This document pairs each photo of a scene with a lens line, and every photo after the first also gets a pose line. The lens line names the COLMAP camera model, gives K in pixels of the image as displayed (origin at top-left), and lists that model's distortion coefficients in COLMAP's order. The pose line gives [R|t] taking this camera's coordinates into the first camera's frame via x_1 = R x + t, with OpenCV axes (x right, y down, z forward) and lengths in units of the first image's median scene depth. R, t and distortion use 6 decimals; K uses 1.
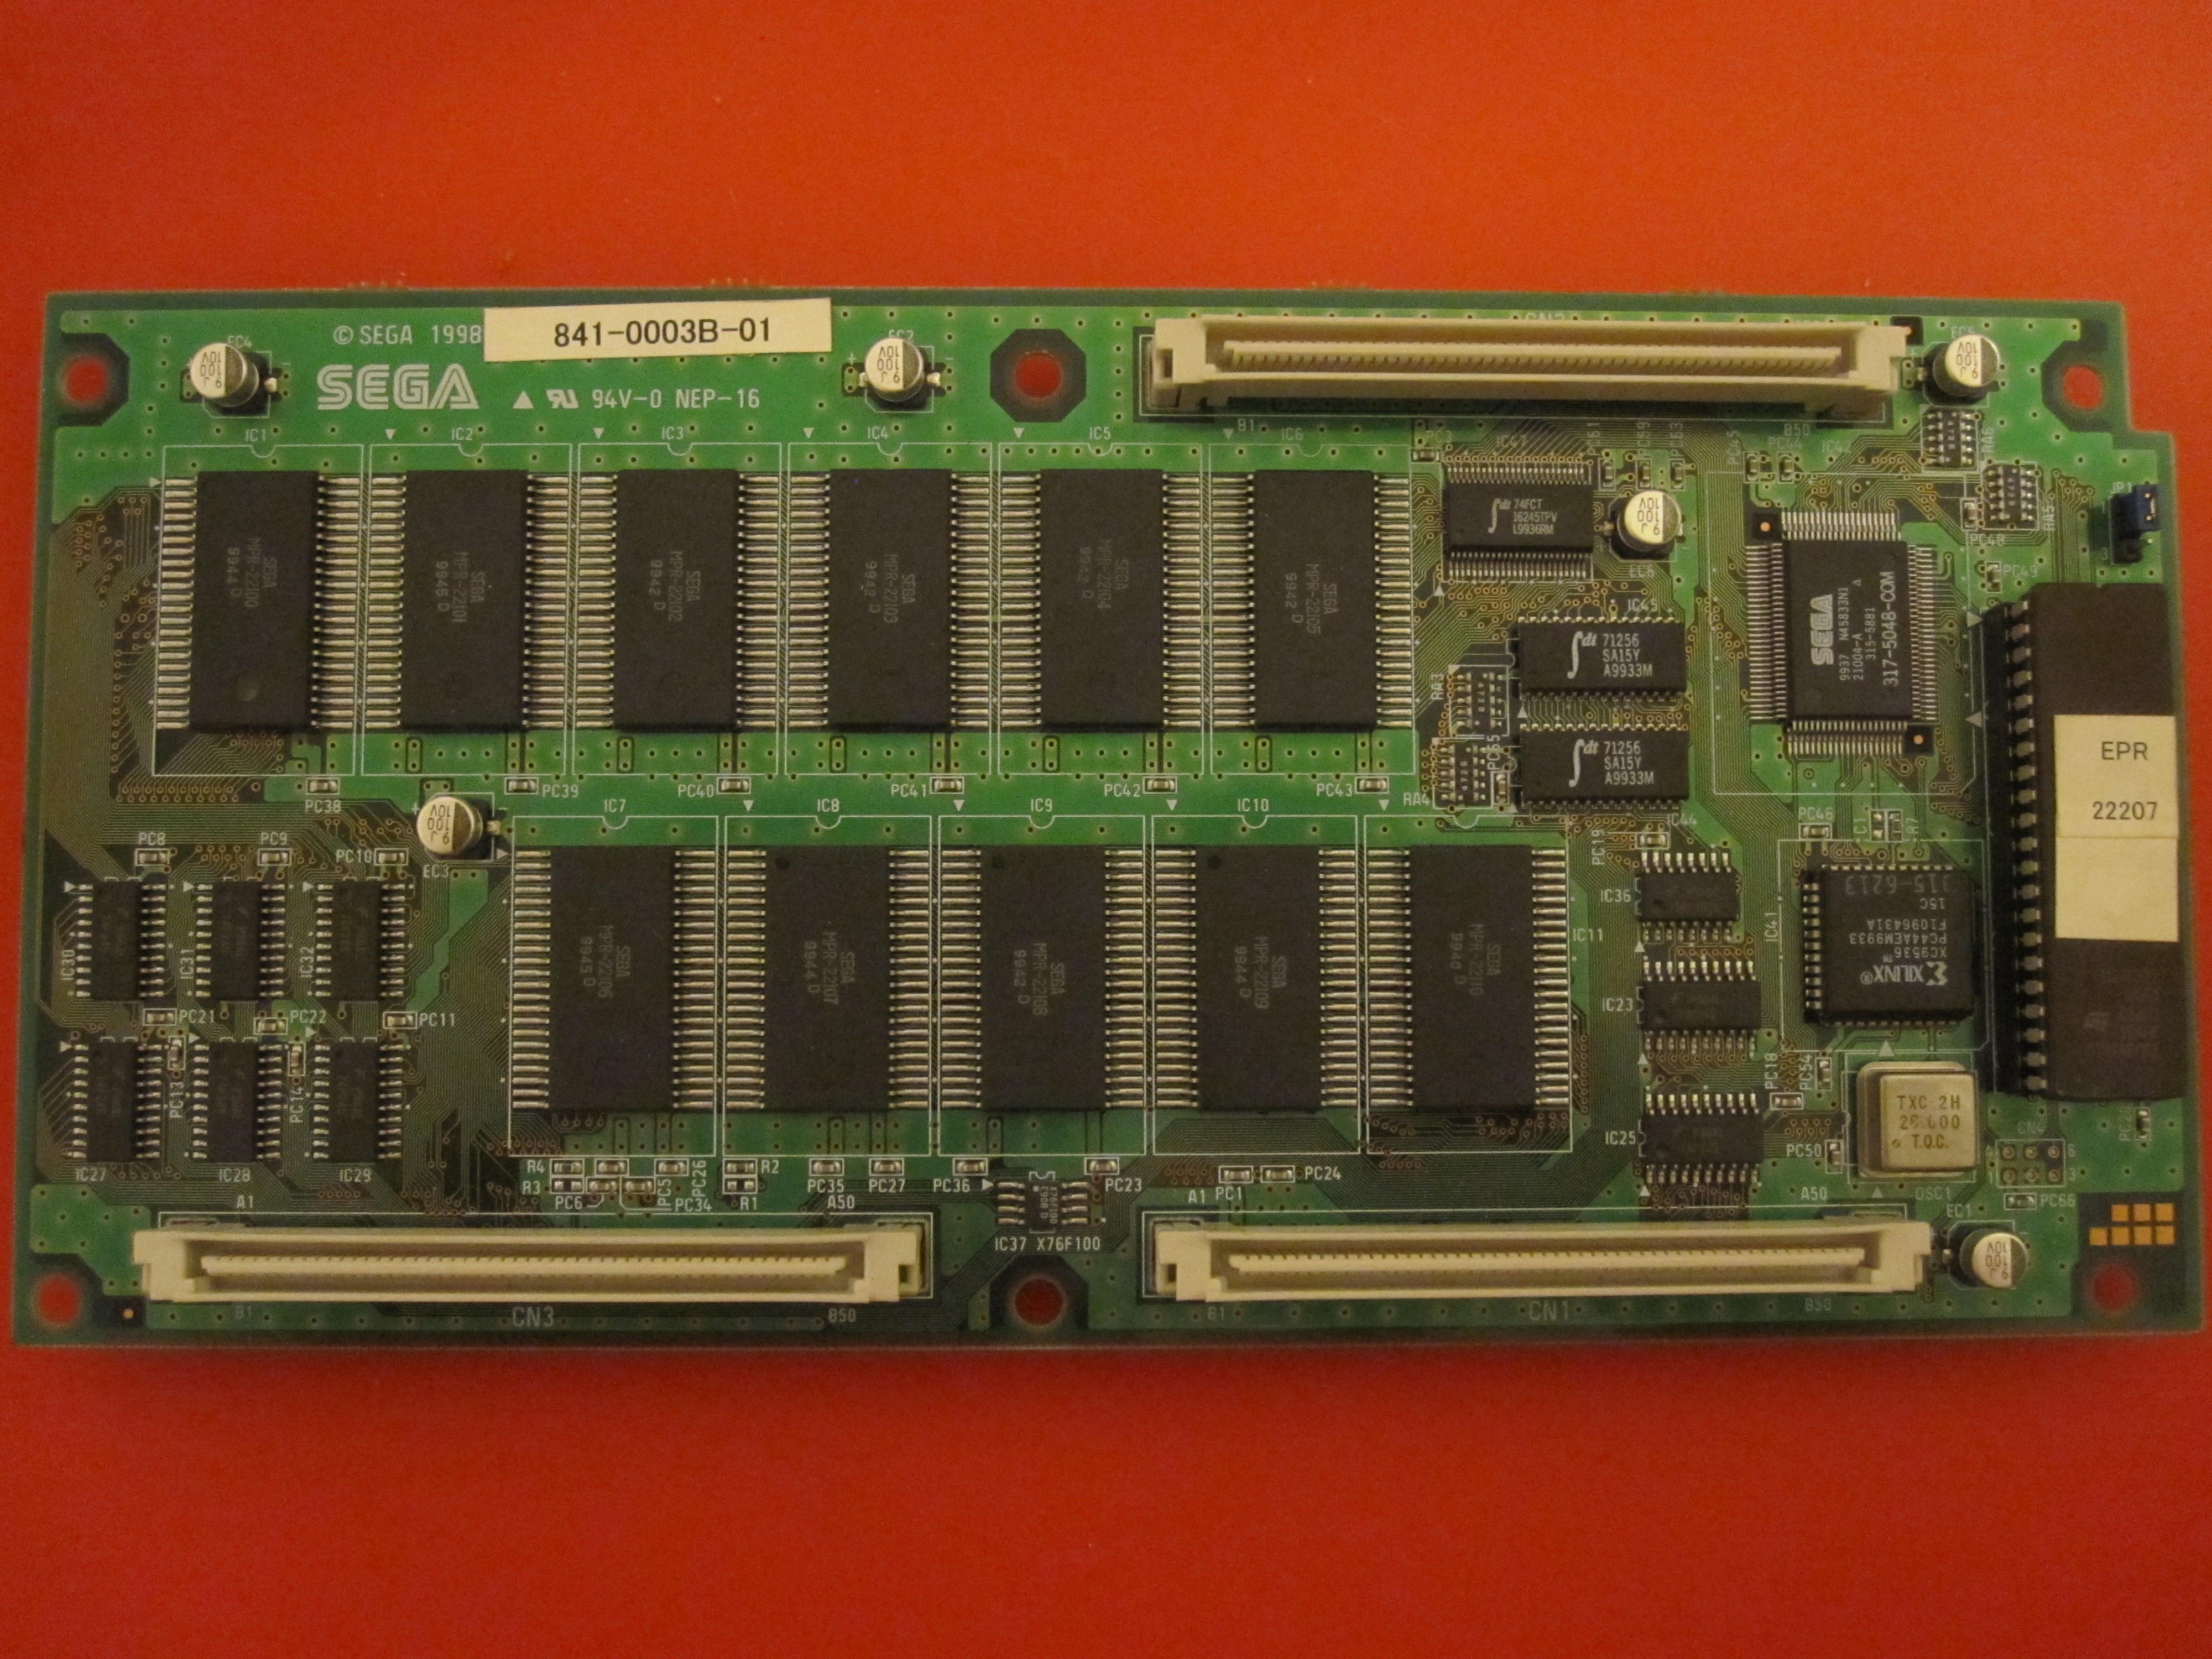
lens RADIAL K [[2117.2, 0, 1106.0], [0, 2117.2, 829.5], [0, 0, 1]] dist [-0.083162, 0.041744]
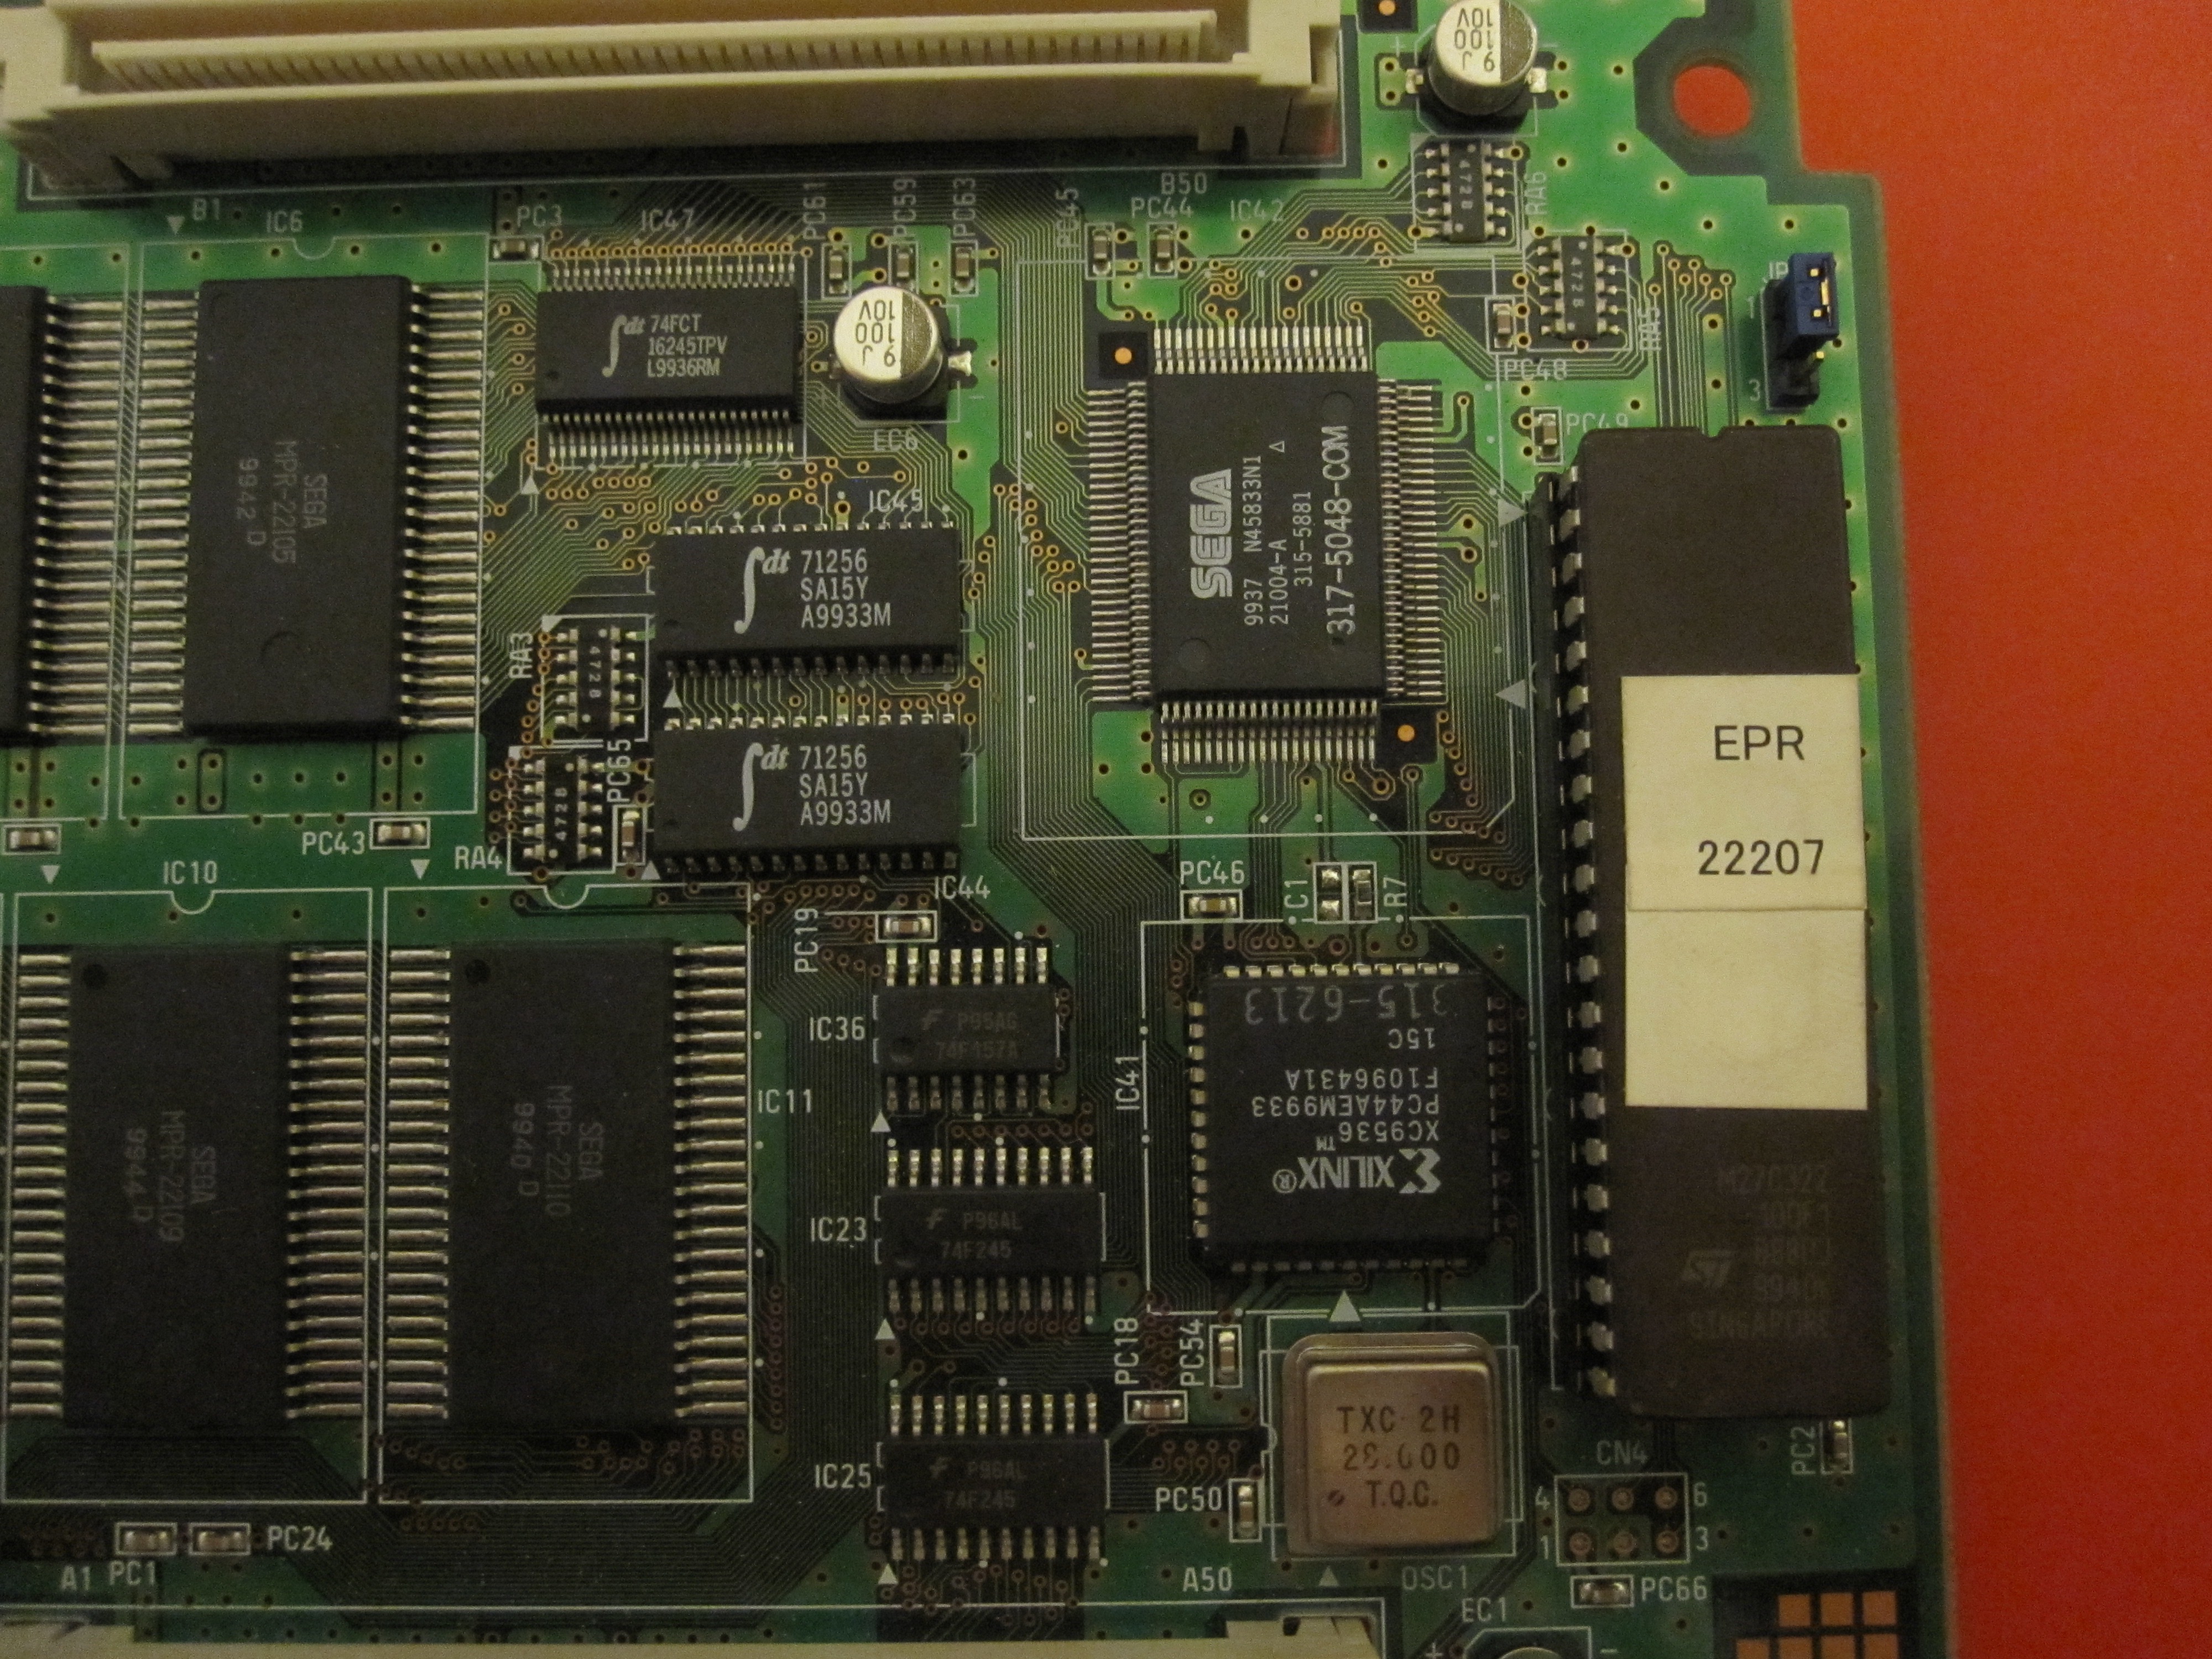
lens RADIAL K [[2117.2, 0, 1106.0], [0, 2117.2, 829.5], [0, 0, 1]] dist [-0.083162, 0.041744]
pose [[0.999602, -0.015798, -0.023376, 0.324871], [0.015116, 0.999464, -0.029048, -0.003167], [0.023822, 0.028684, 0.999305, 0.452546]]
